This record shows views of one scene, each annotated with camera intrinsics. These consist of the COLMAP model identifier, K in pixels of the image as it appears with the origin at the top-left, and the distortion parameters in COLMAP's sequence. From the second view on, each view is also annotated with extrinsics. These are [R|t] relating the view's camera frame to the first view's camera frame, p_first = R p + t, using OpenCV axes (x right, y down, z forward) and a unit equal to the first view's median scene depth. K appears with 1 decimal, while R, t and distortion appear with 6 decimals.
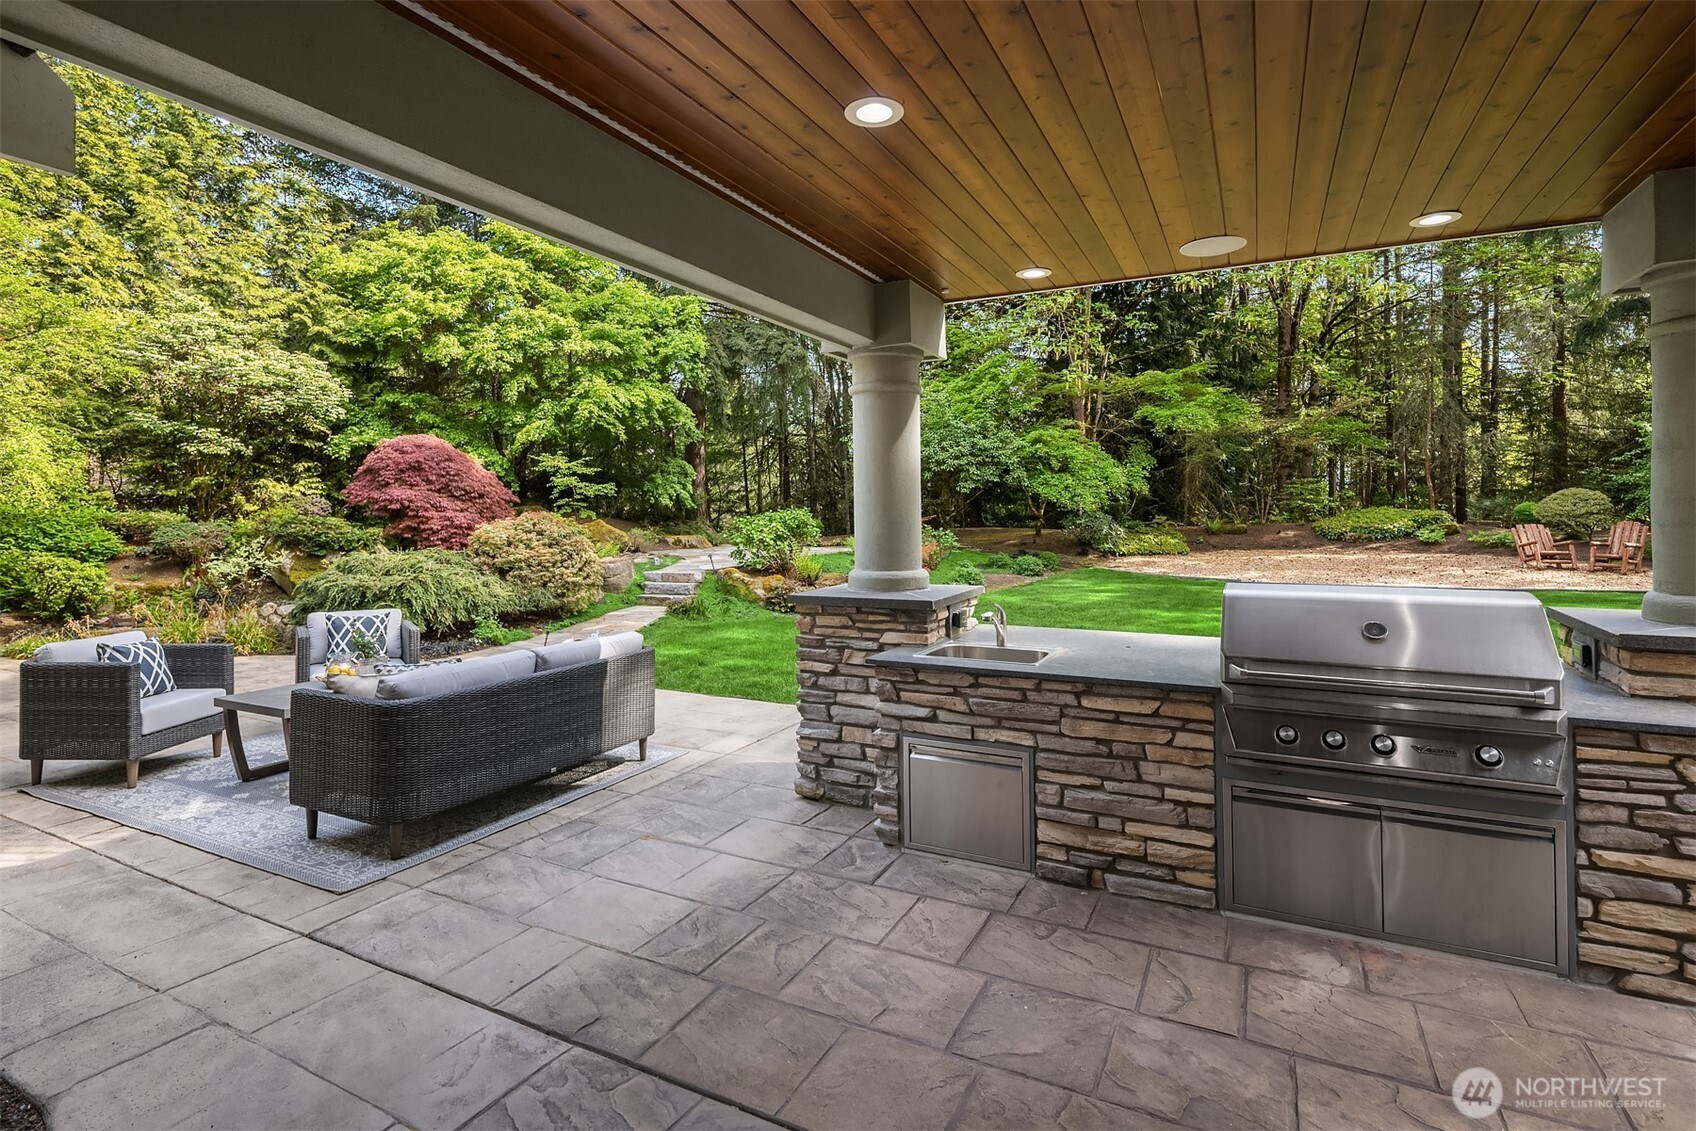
lens RADIAL K [[839.9, 0, 842.7], [0, 839.9, 496.4], [0, 0, 1]] dist [0.002323, 0.000636]
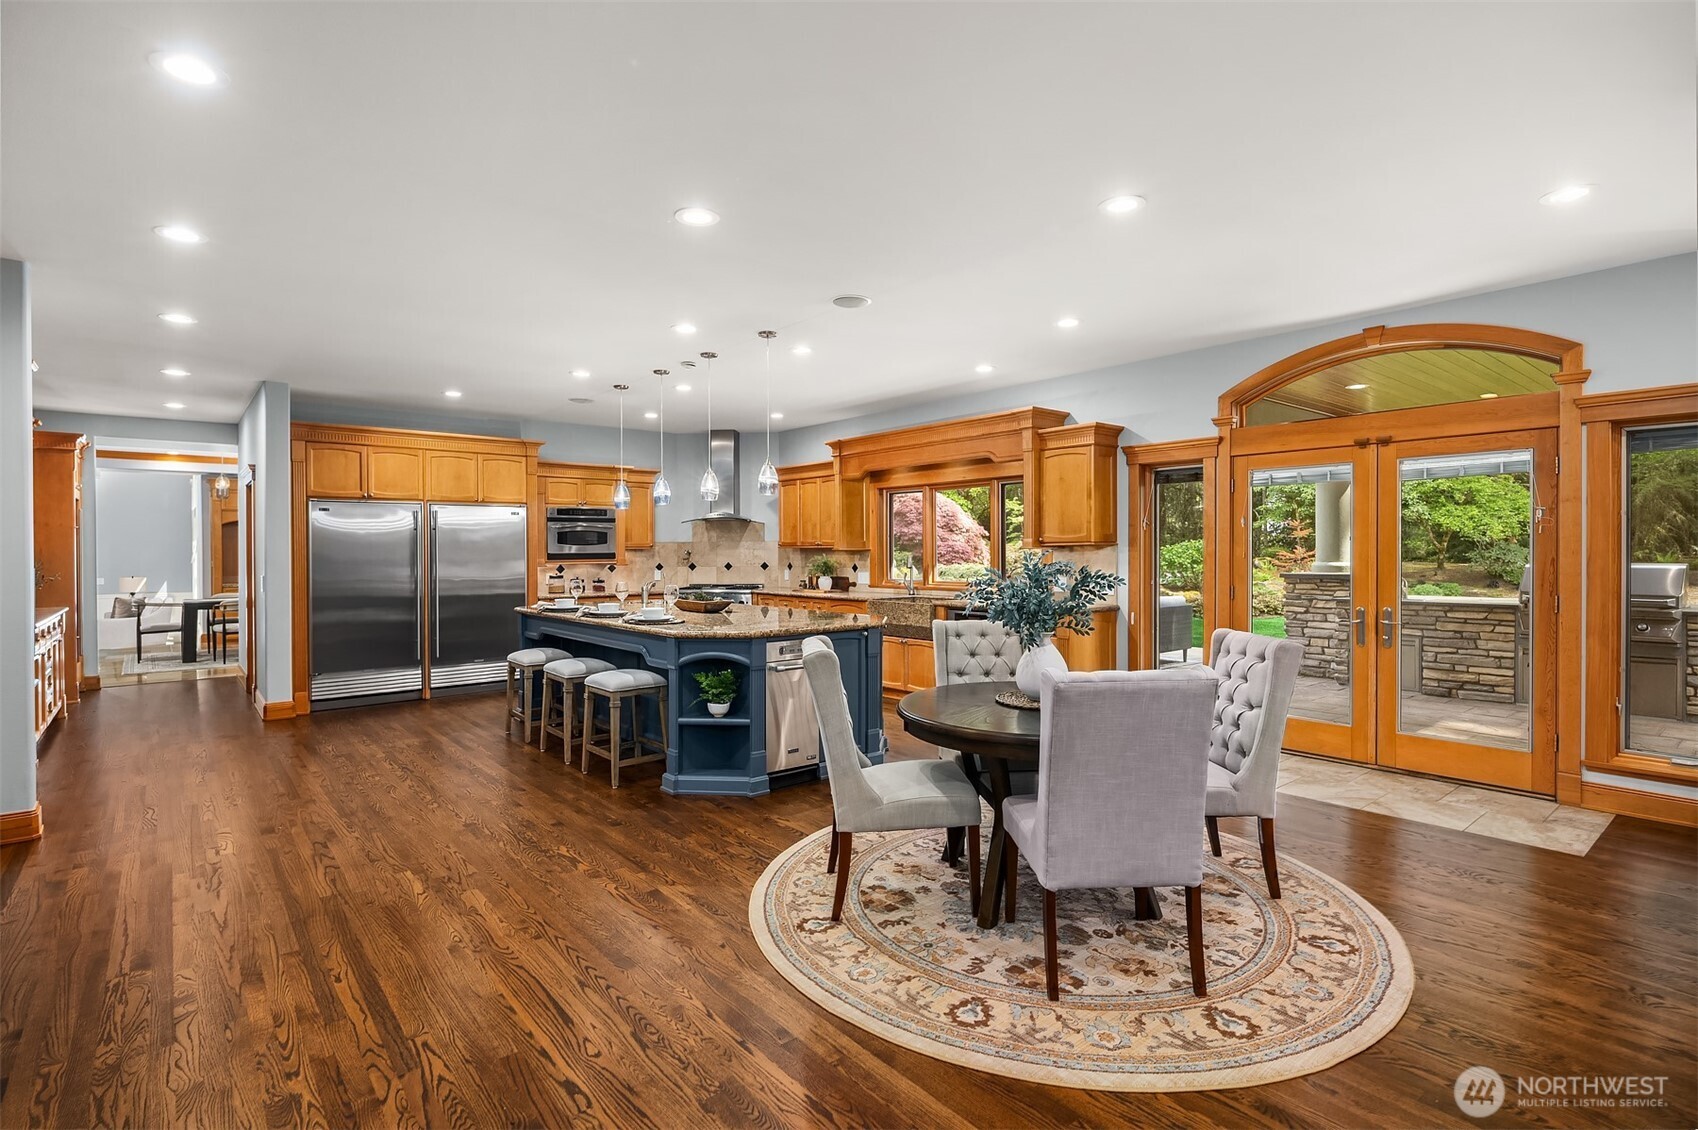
lens RADIAL K [[826.4, 0, 849.0], [0, 826.4, 565.0], [0, 0, 1]] dist [-0.003163, -0.001883]
pose [[0.922164, 0.008286, -0.386710, -0.334211], [0.006554, 0.999292, 0.037040, 0.020792], [0.386743, -0.036692, 0.921457, -1.622366]]
